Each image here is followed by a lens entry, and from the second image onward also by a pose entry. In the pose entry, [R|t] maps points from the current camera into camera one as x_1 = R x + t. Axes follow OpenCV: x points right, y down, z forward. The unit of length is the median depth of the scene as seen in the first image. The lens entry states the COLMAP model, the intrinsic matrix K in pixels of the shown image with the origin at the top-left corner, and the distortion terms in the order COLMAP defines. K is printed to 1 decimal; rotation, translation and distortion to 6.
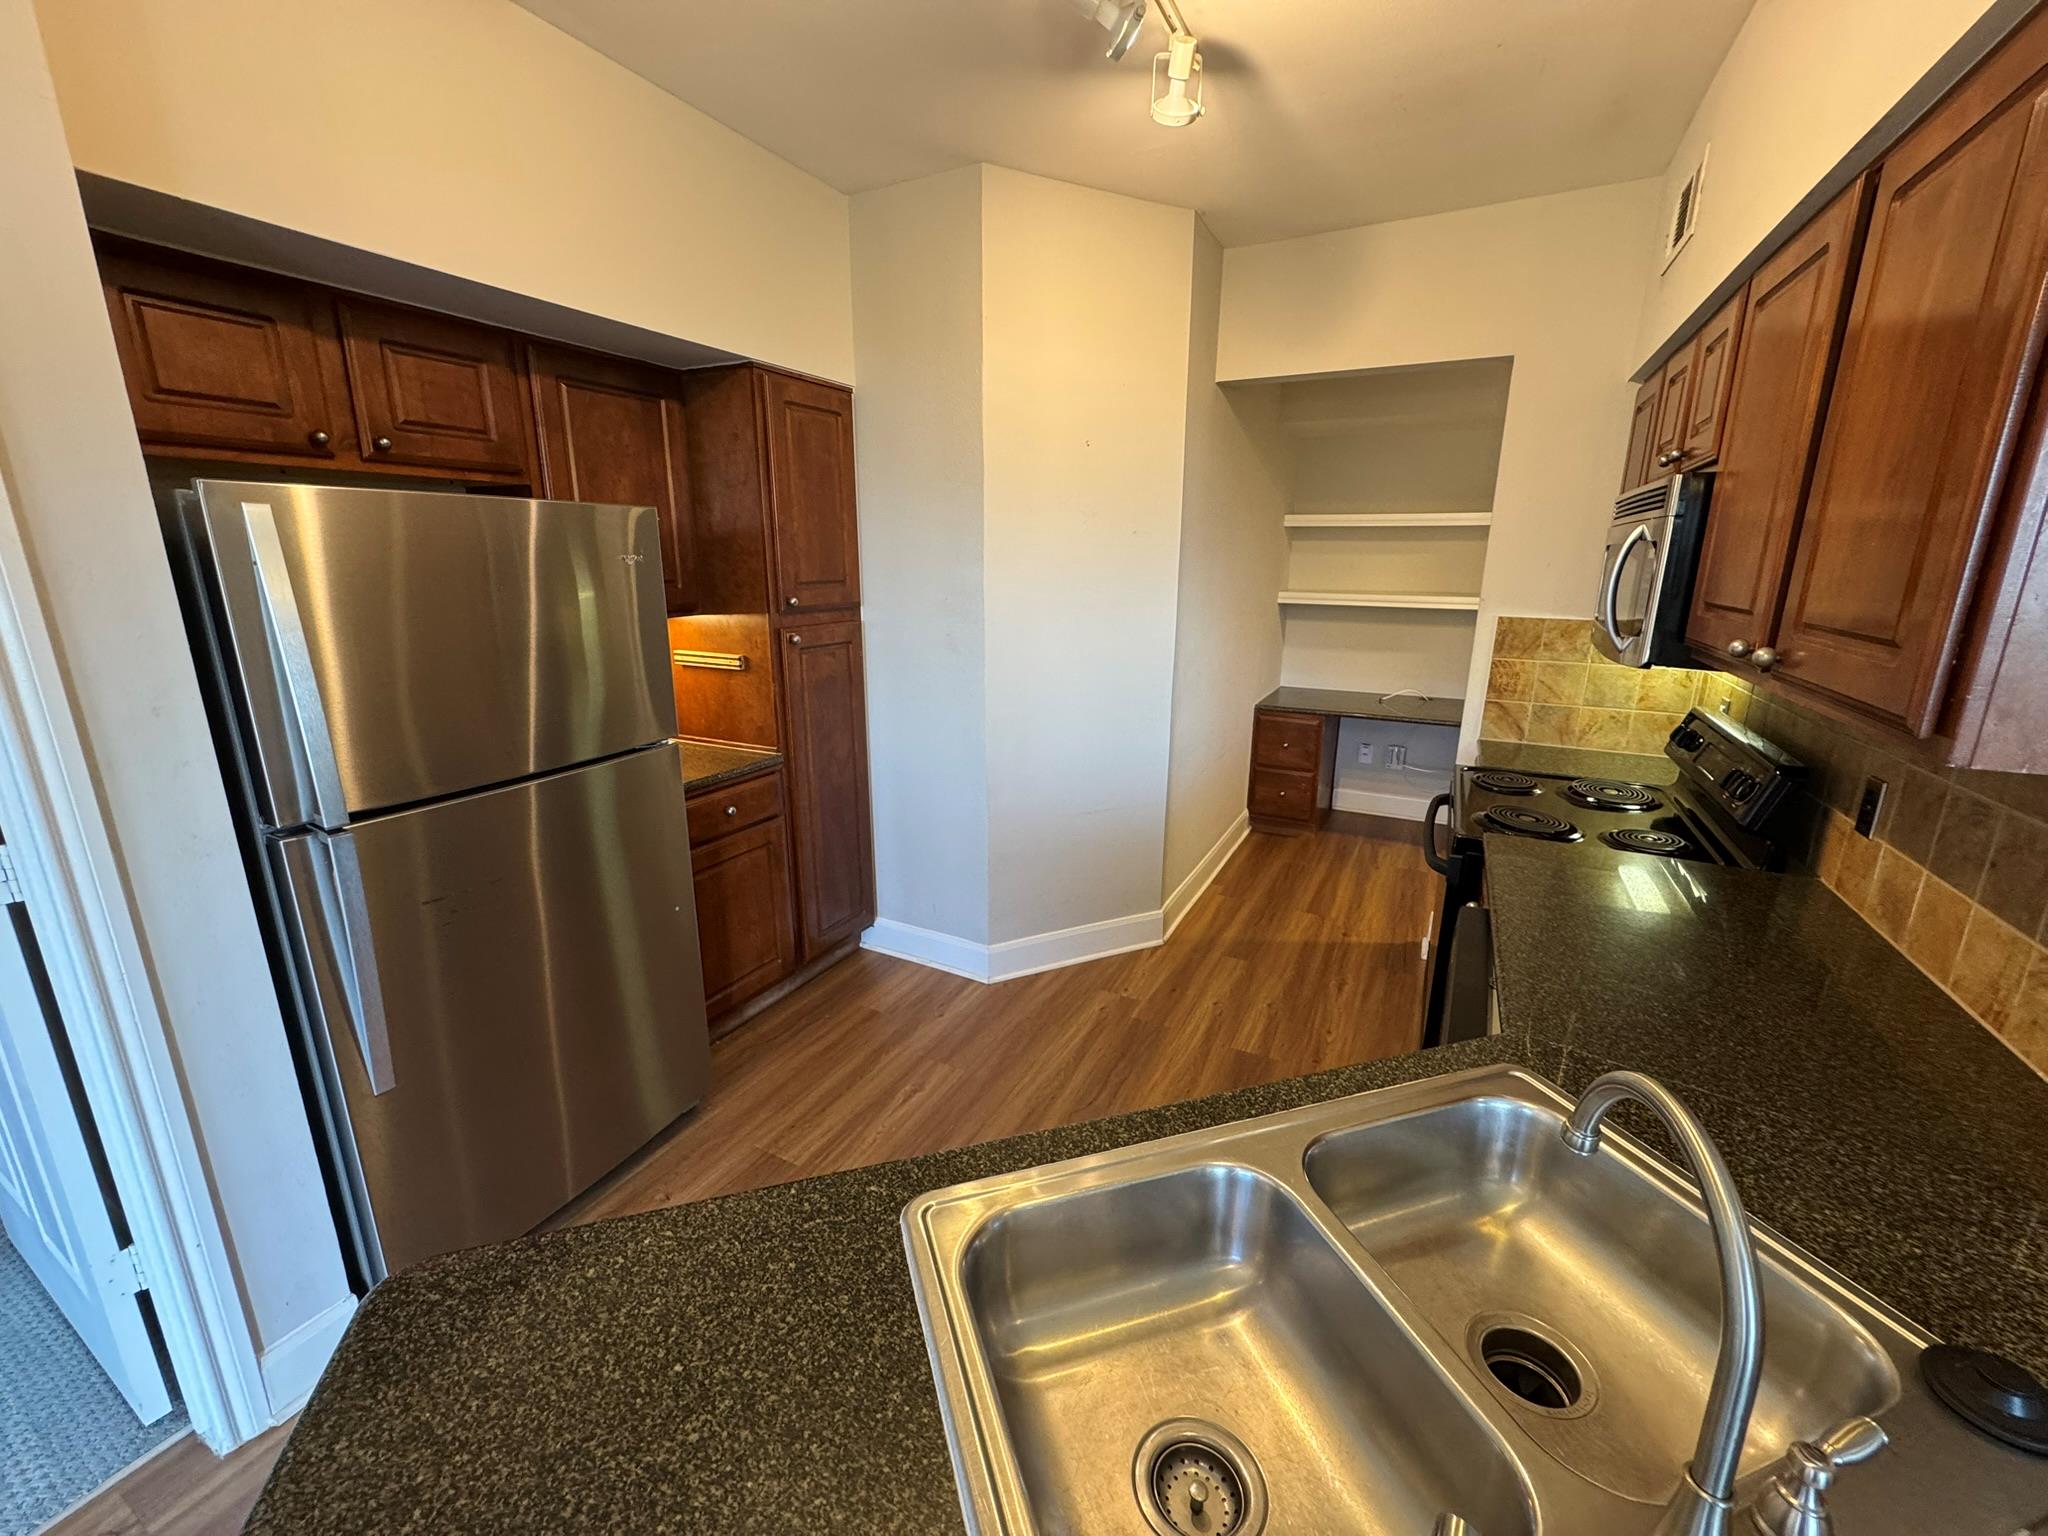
lens RADIAL K [[818.6, 0, 1021.5], [0, 818.6, 765.6], [0, 0, 1]] dist [-0.001227, 0.000020]
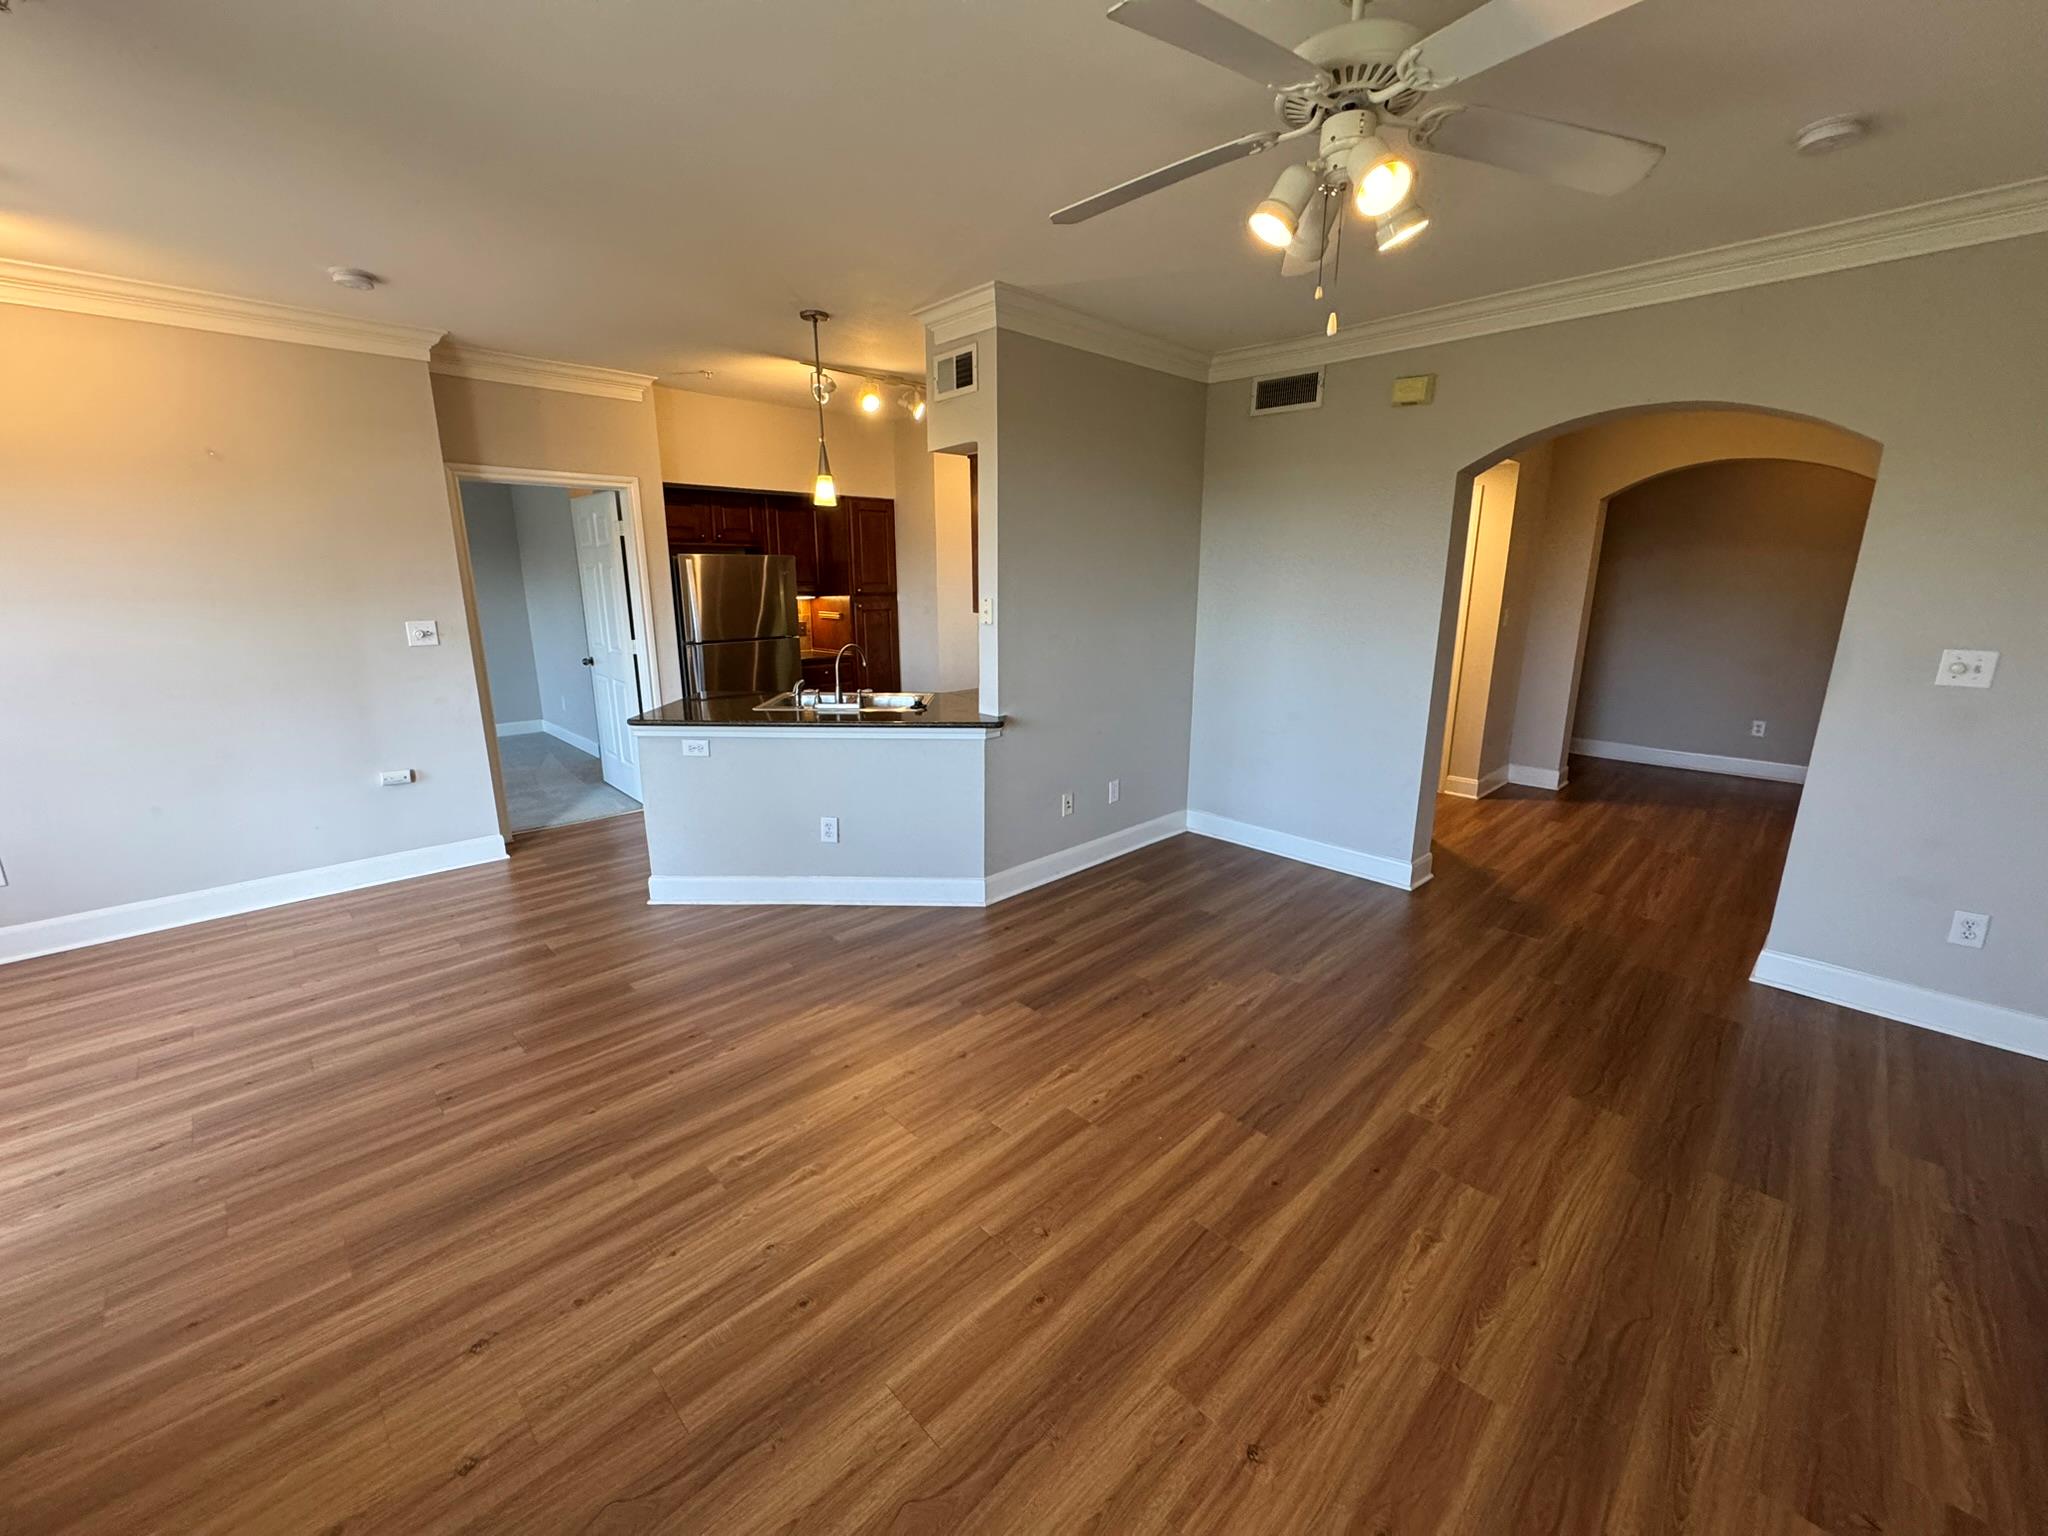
lens RADIAL K [[818.6, 0, 1021.5], [0, 818.6, 765.6], [0, 0, 1]] dist [-0.001227, 0.000020]
pose [[0.949706, 0.068309, -0.305603, 1.177179], [-0.074096, 0.997224, -0.007362, 0.368560], [0.304251, 0.029636, 0.952131, -1.412285]]
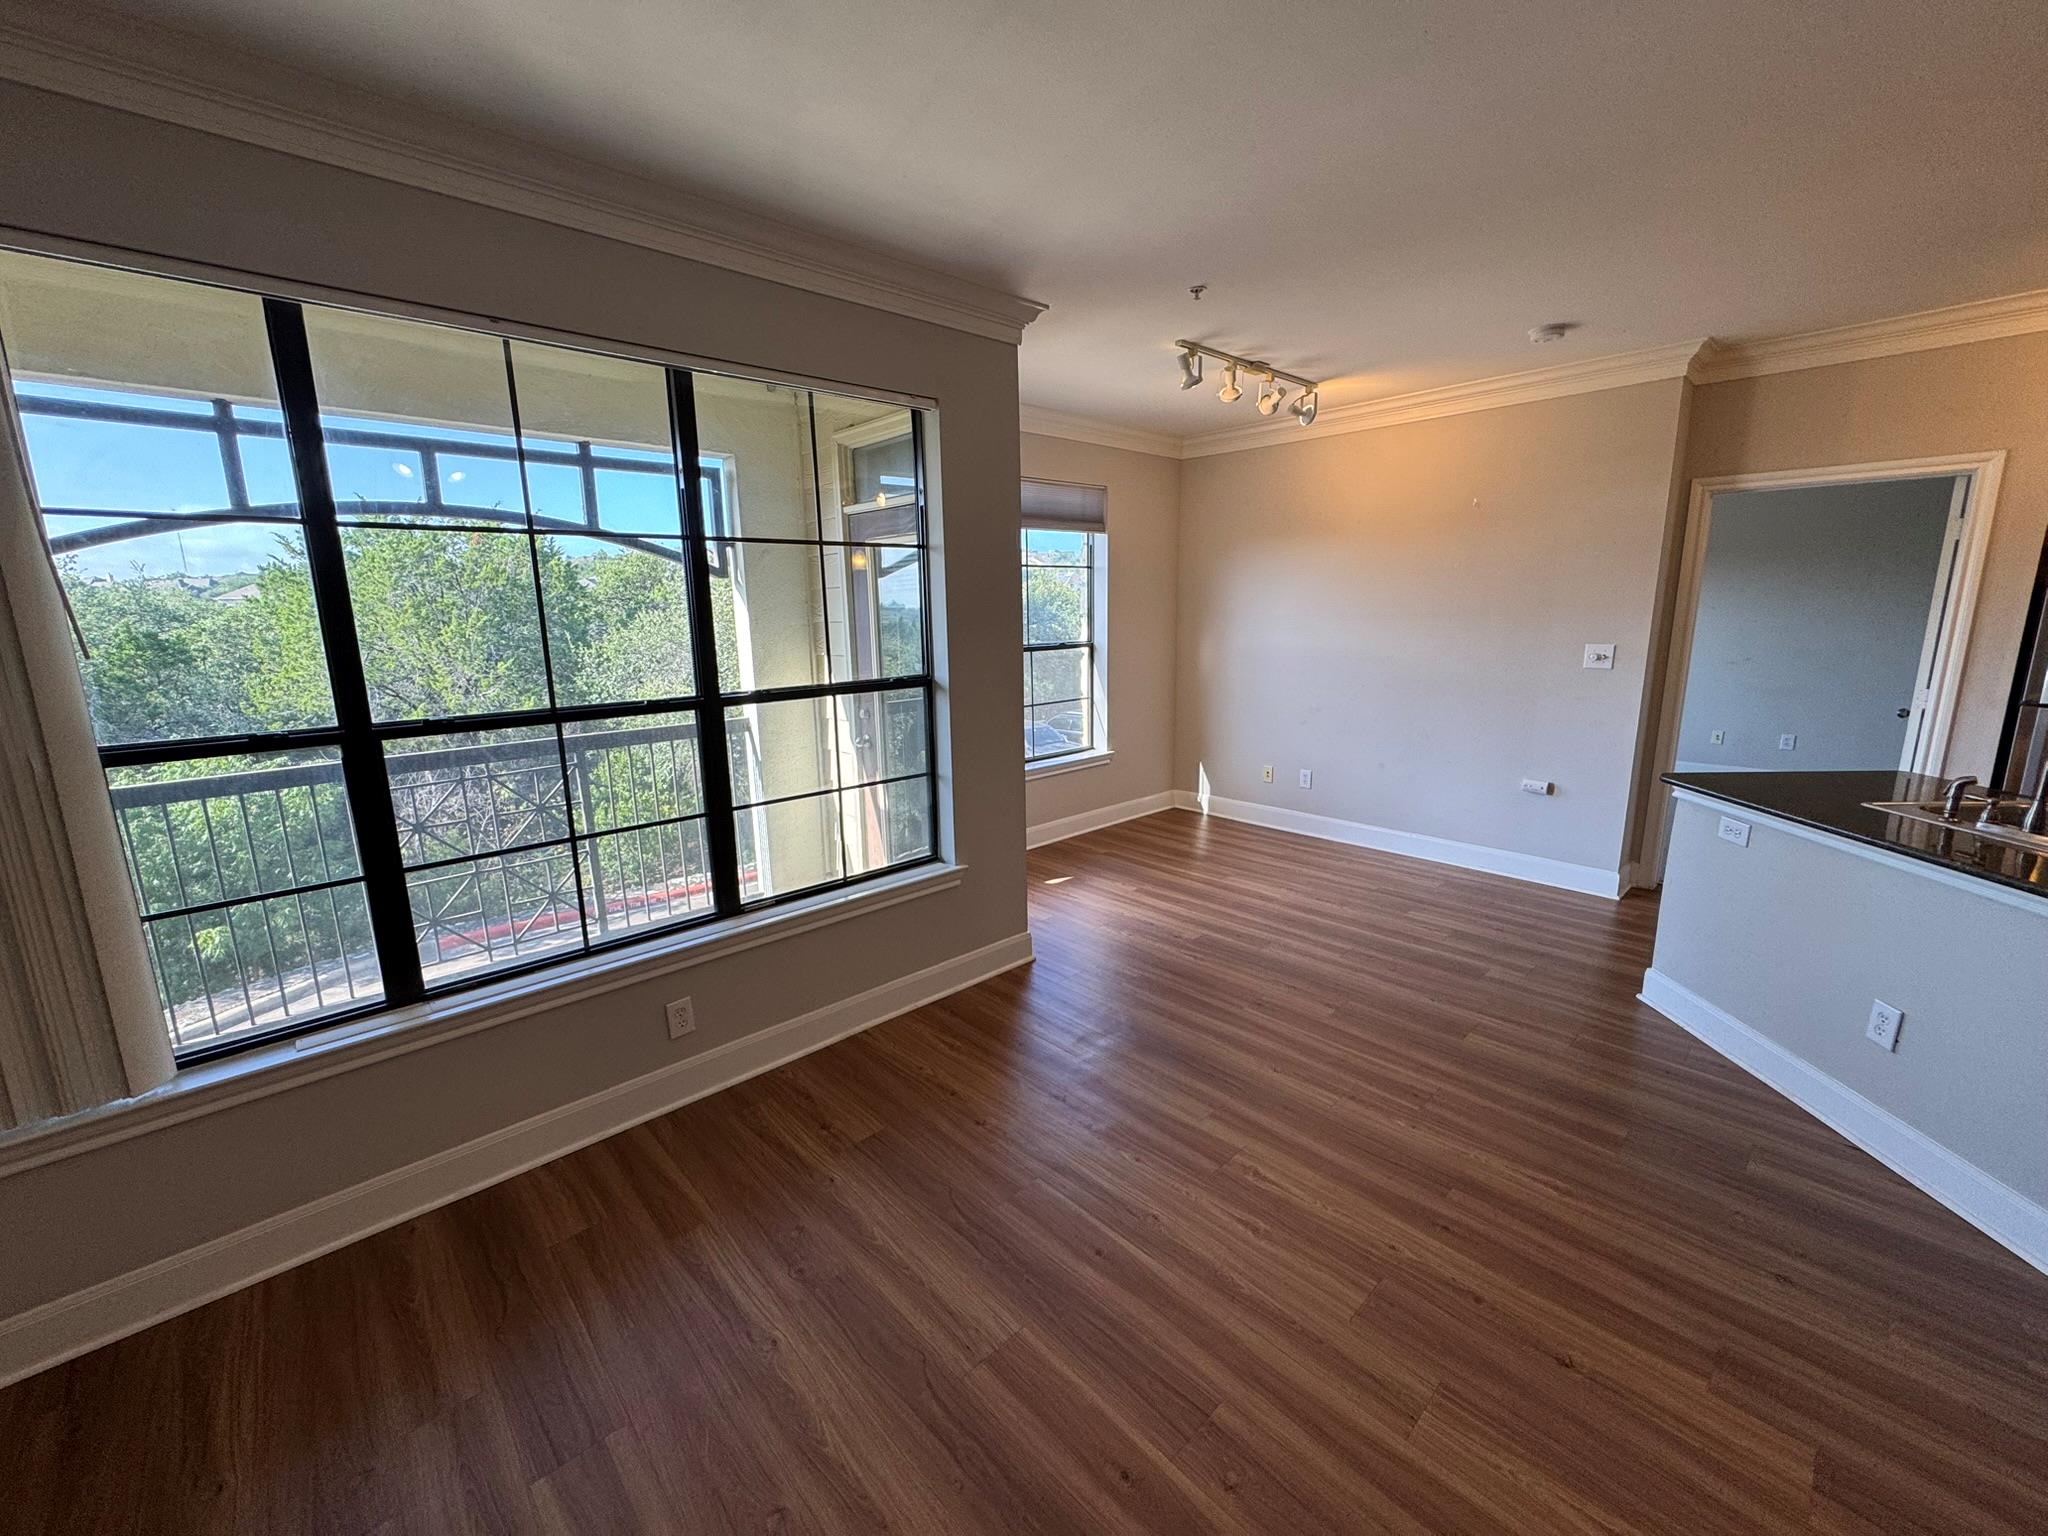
lens RADIAL K [[818.6, 0, 1021.5], [0, 818.6, 765.6], [0, 0, 1]] dist [-0.001227, 0.000020]
pose [[-0.338028, 0.183034, -0.923166, 1.540106], [-0.222520, 0.937551, 0.267364, 0.174648], [0.914452, 0.295799, -0.276190, -0.648414]]
